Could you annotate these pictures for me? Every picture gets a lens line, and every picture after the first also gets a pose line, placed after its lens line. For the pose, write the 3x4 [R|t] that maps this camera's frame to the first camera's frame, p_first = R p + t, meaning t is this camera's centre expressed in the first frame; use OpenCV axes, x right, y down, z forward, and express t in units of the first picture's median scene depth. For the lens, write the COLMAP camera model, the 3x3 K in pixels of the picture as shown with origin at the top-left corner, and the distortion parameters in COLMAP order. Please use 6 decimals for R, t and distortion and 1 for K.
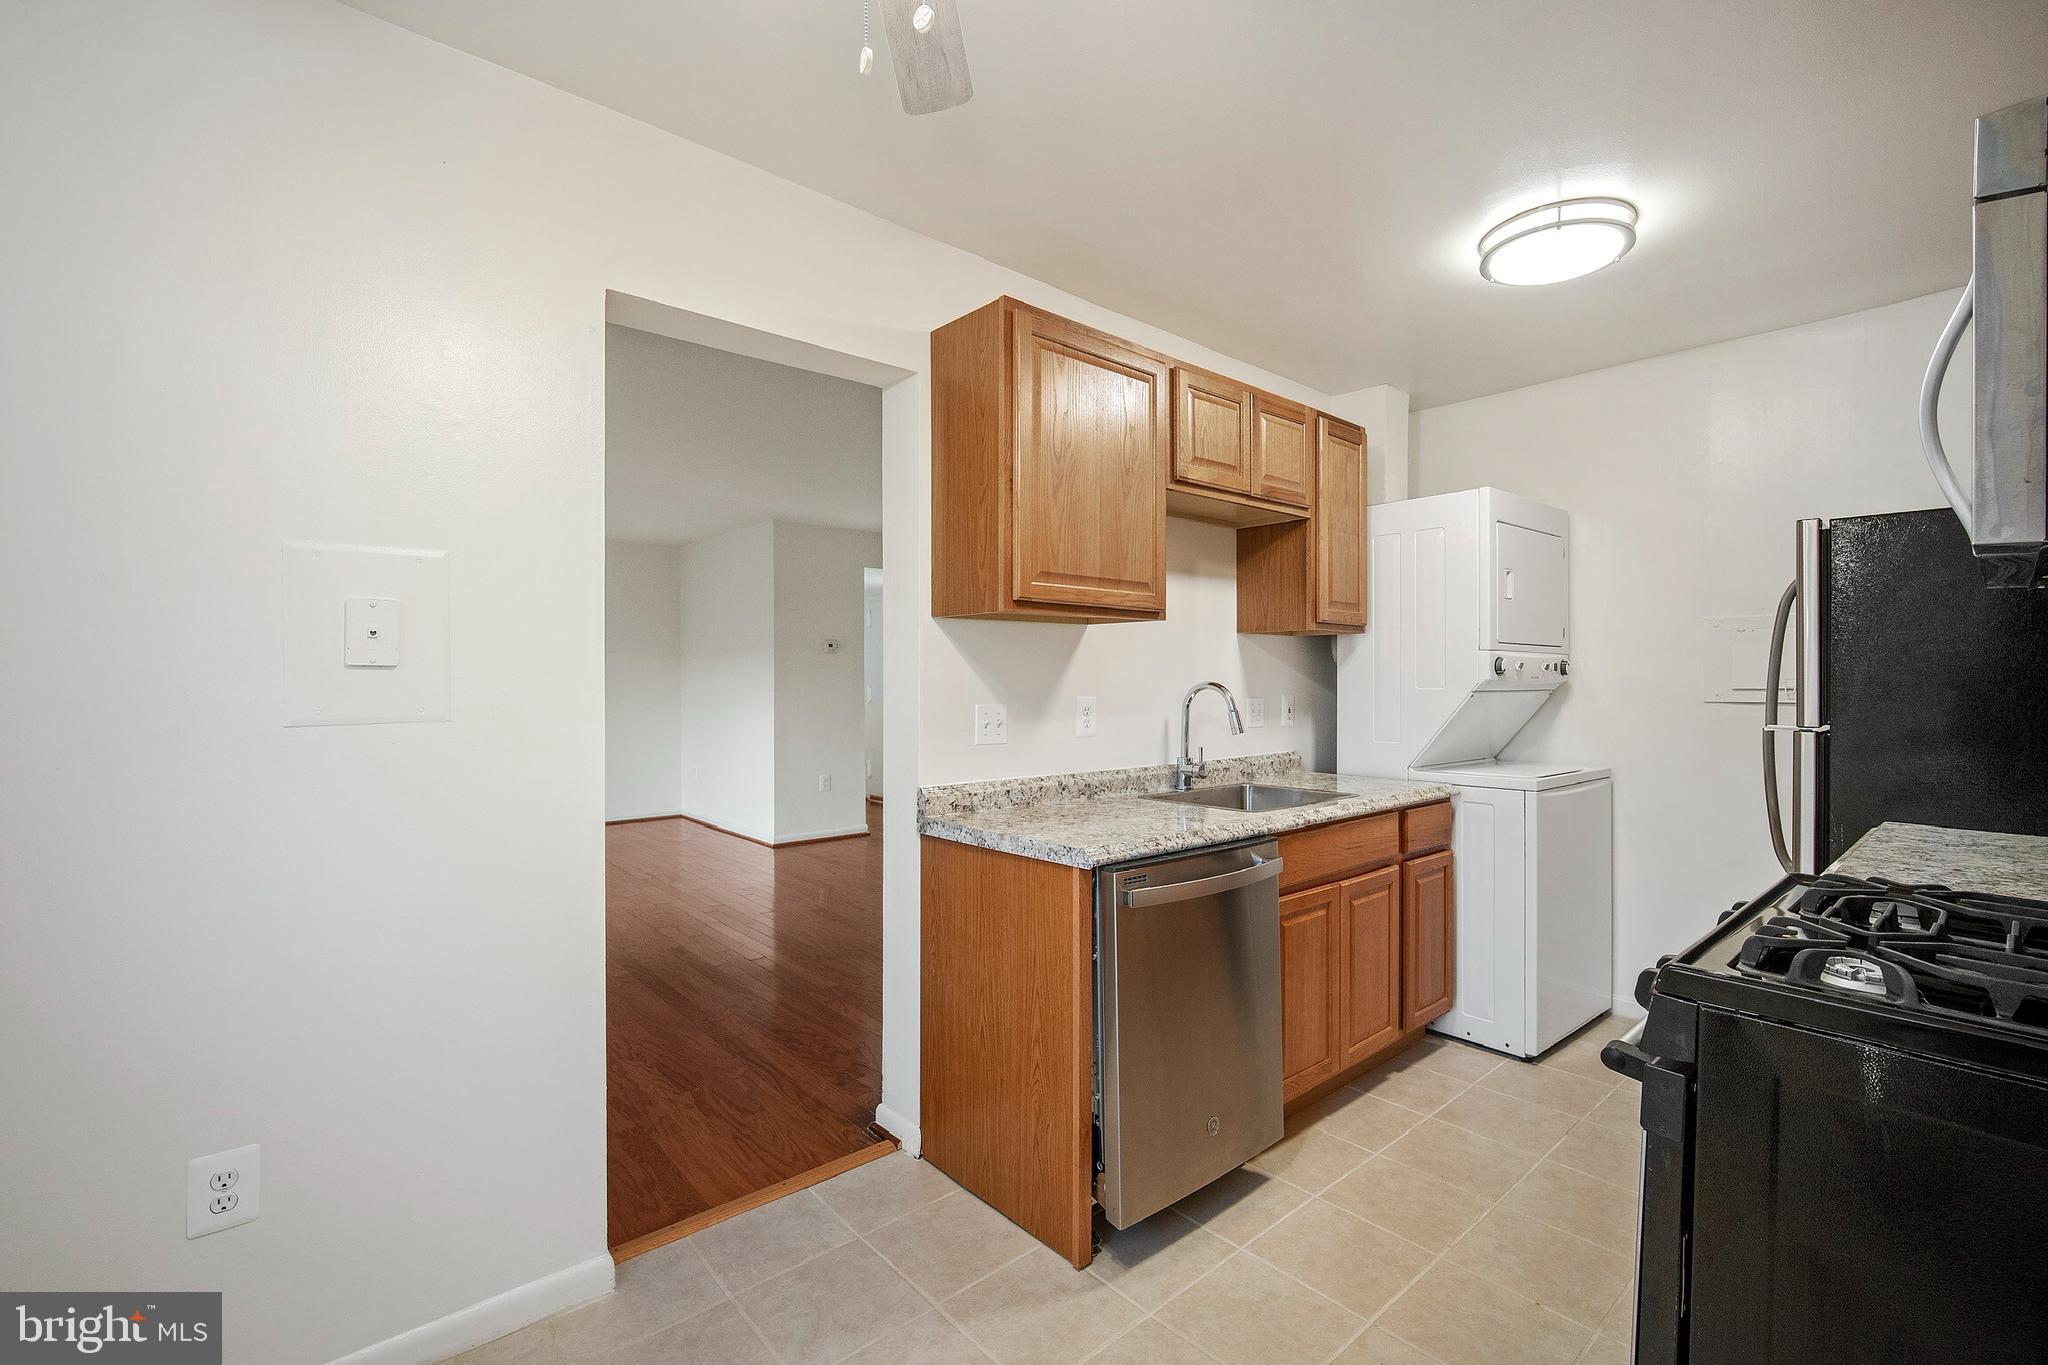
lens RADIAL K [[893.4, 0, 1029.4], [0, 893.4, 721.5], [0, 0, 1]] dist [-0.001145, -0.000011]
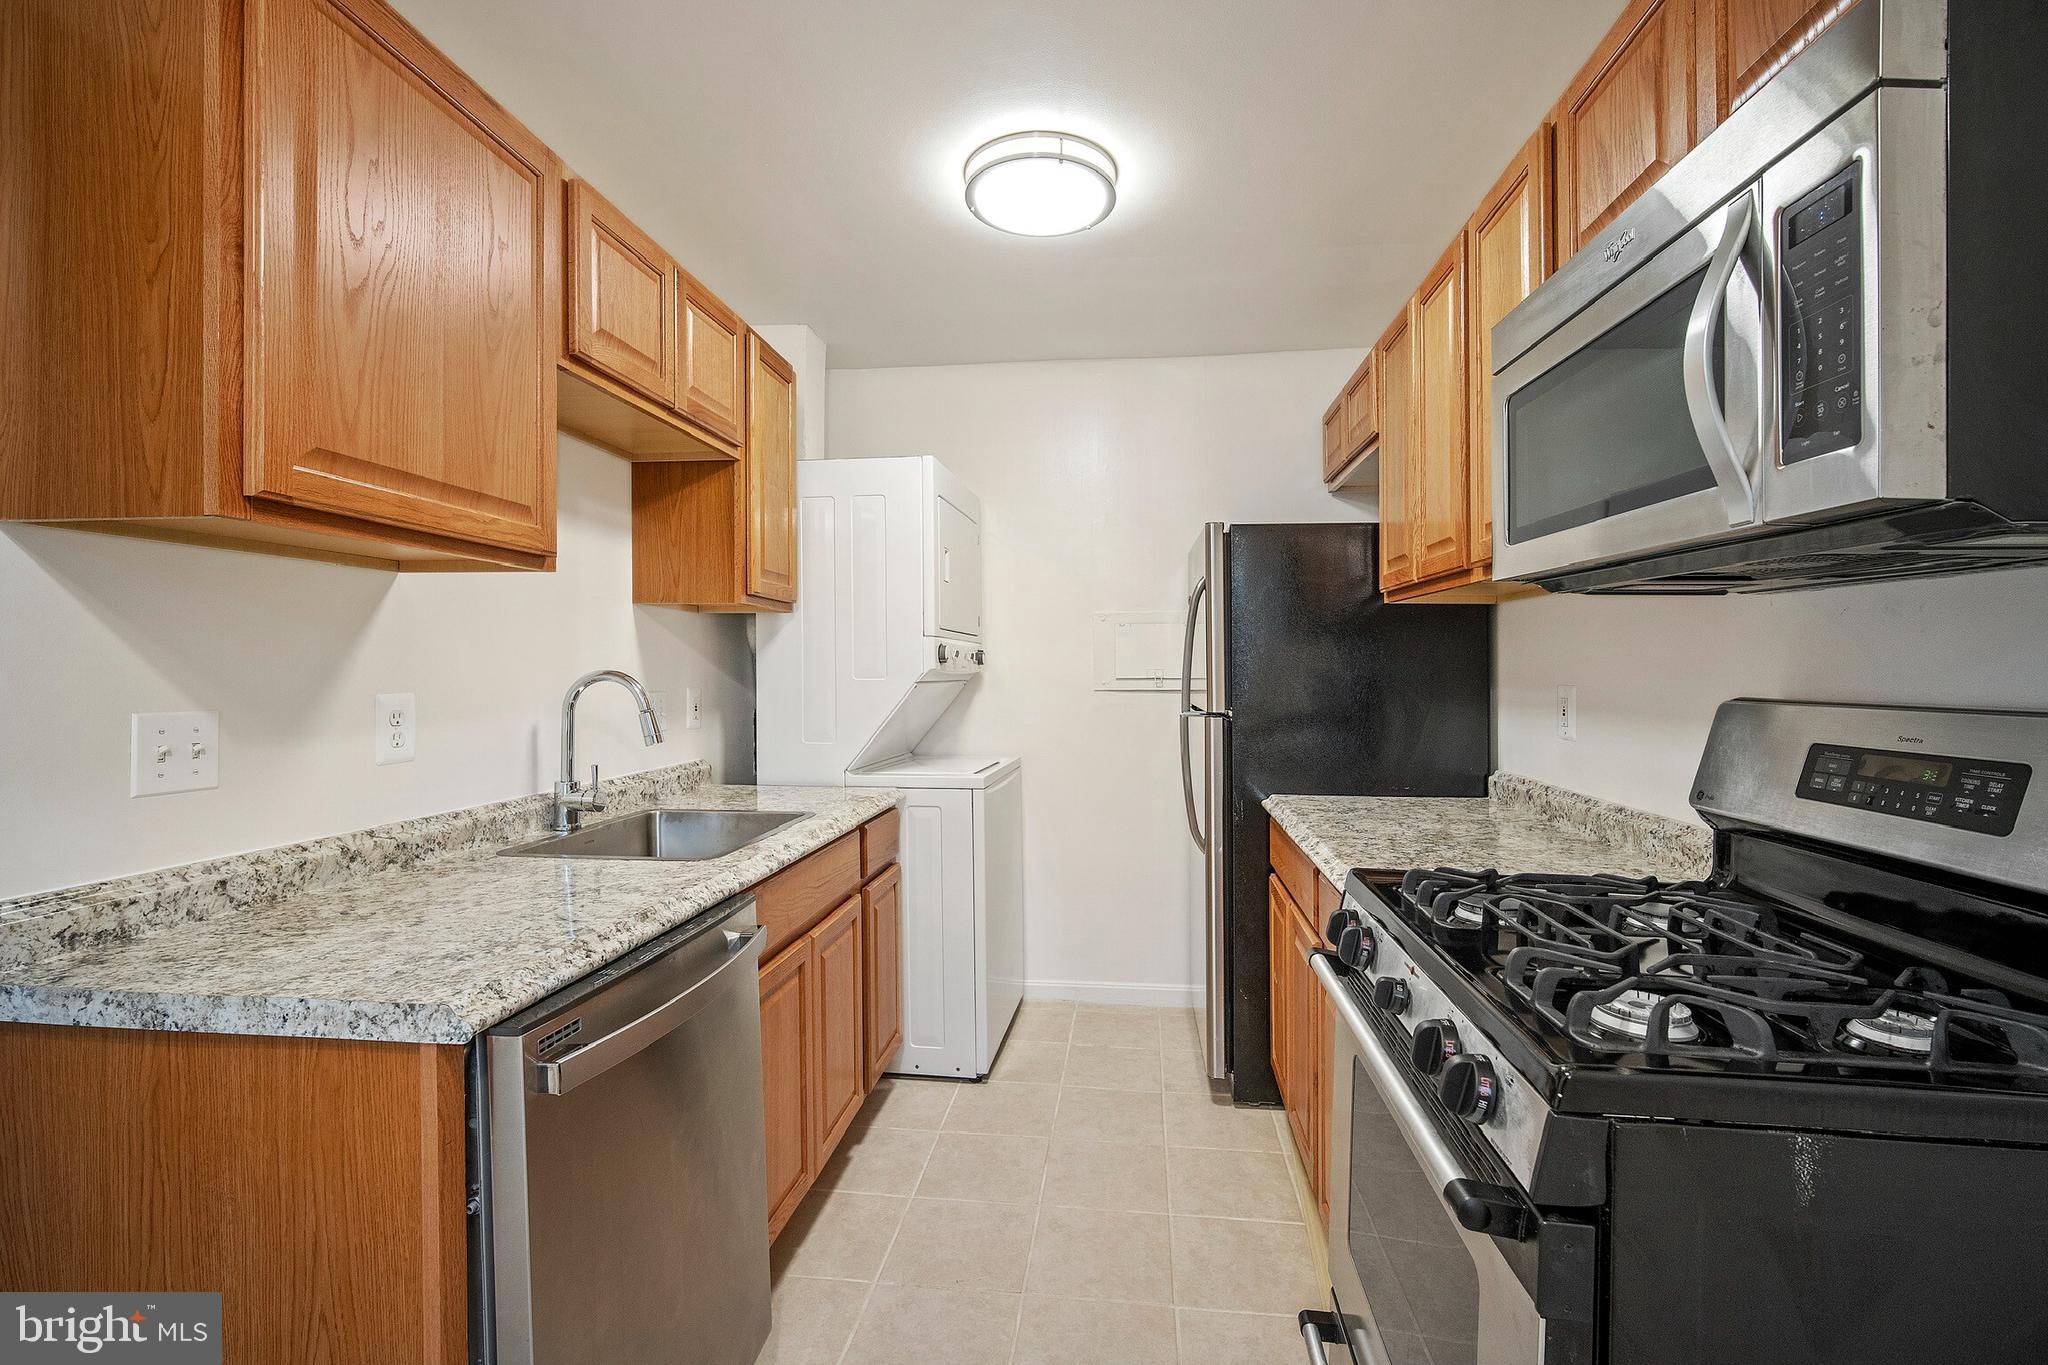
lens RADIAL K [[897.2, 0, 1038.9], [0, 897.2, 681.8], [0, 0, 1]] dist [-0.004947, 0.000323]
pose [[0.738037, -0.004966, 0.674742, -0.022187], [0.029018, 0.999281, -0.024385, -0.009616], [-0.674136, 0.037577, 0.737651, 0.290398]]
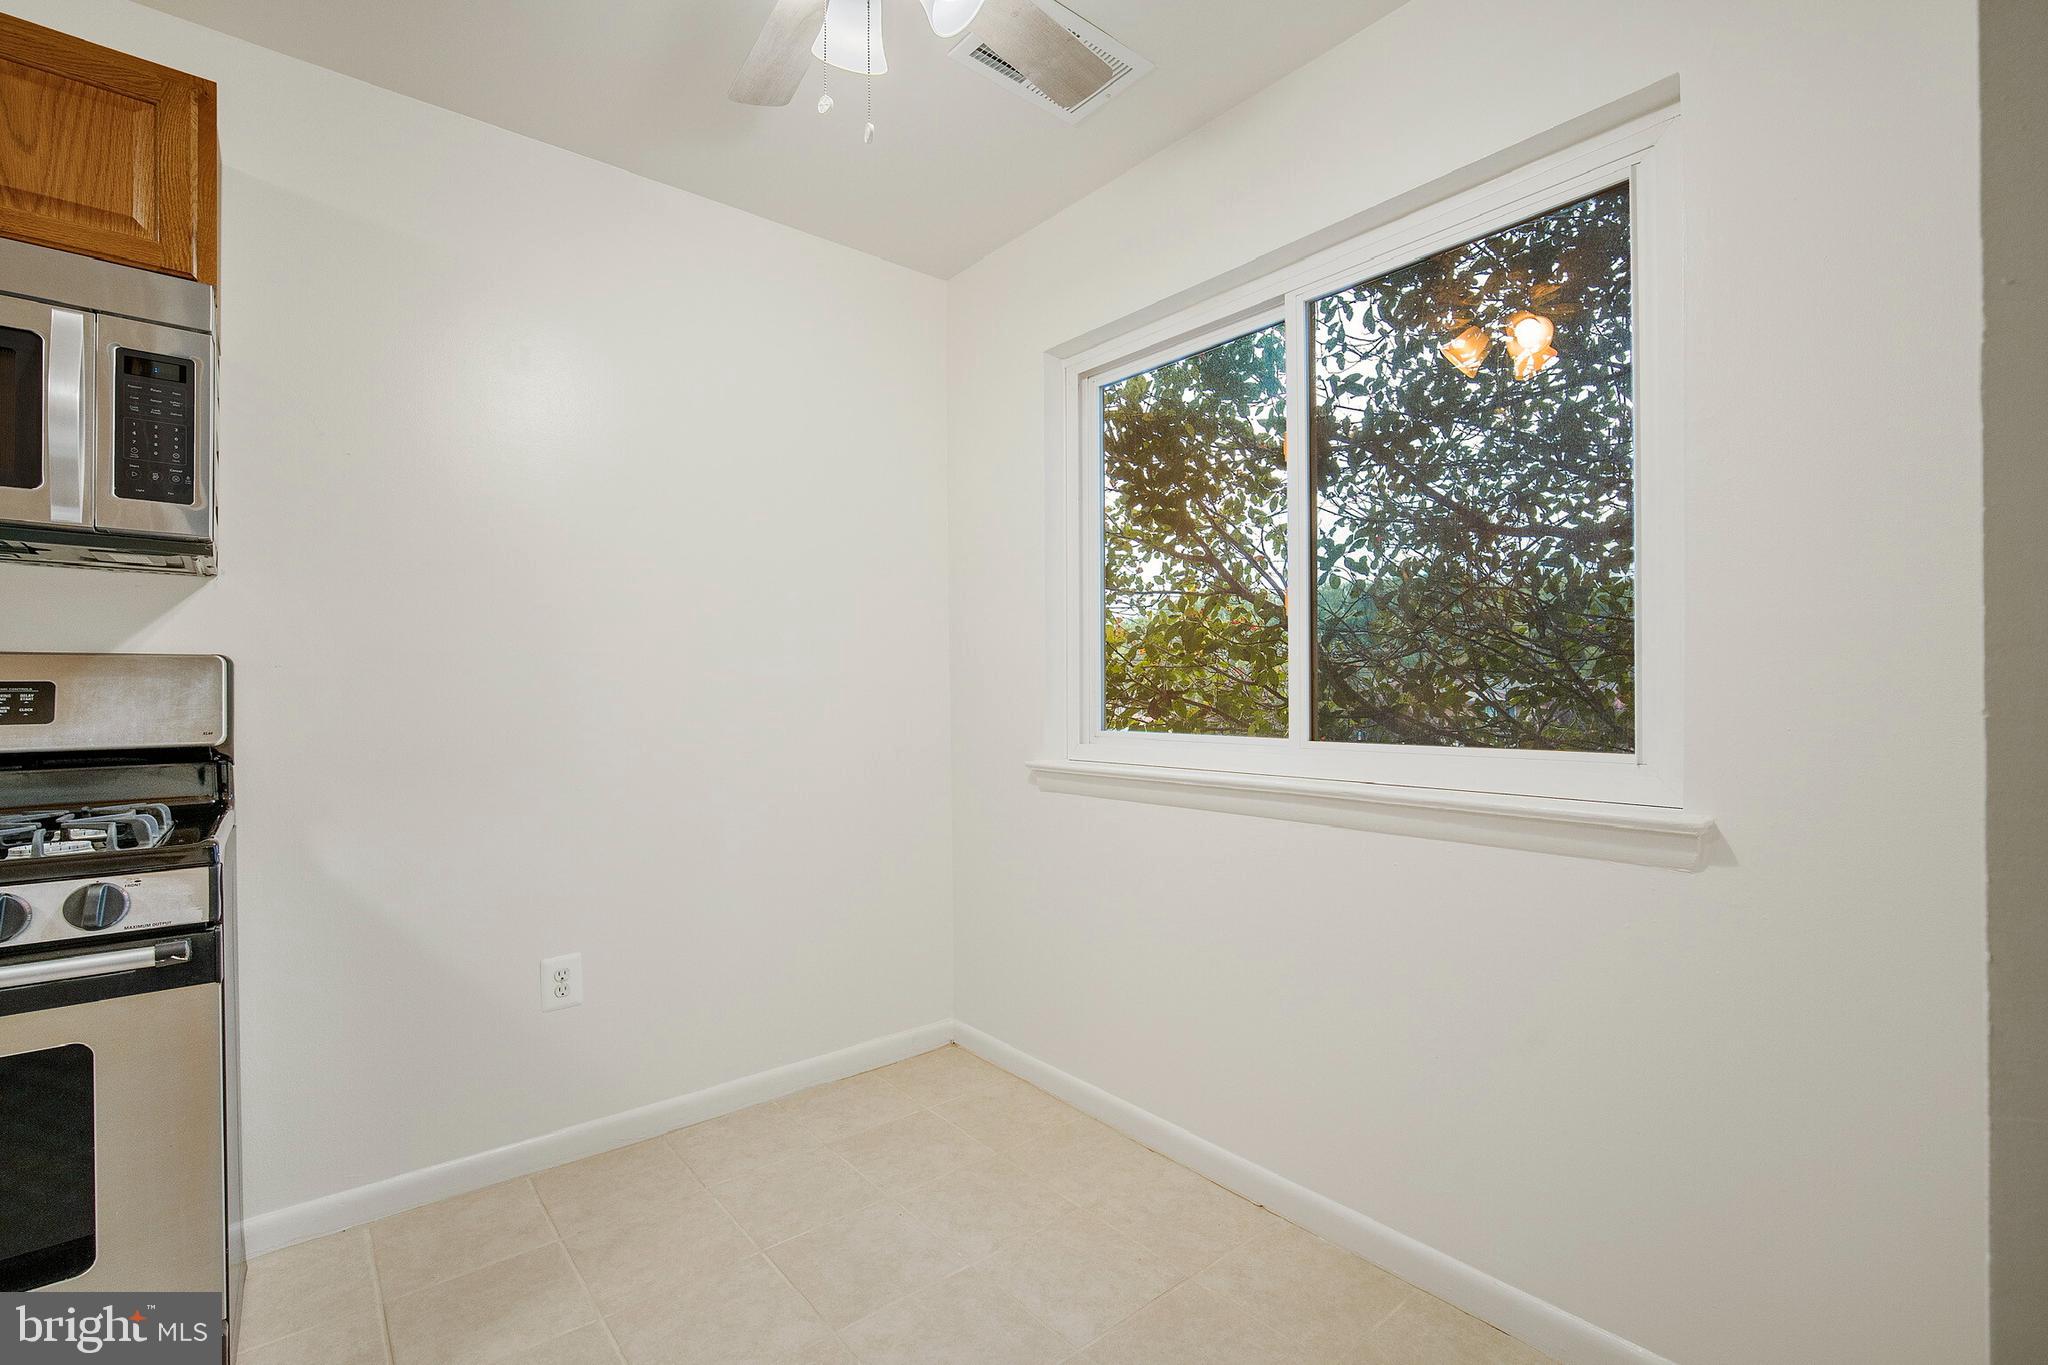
lens RADIAL K [[897.2, 0, 1038.9], [0, 897.2, 681.8], [0, 0, 1]] dist [-0.004947, 0.000323]
pose [[-0.999871, 0.012207, 0.010444, -0.161271], [0.012620, 0.999102, 0.040442, 0.009437], [-0.009941, 0.040569, -0.999127, 0.859764]]
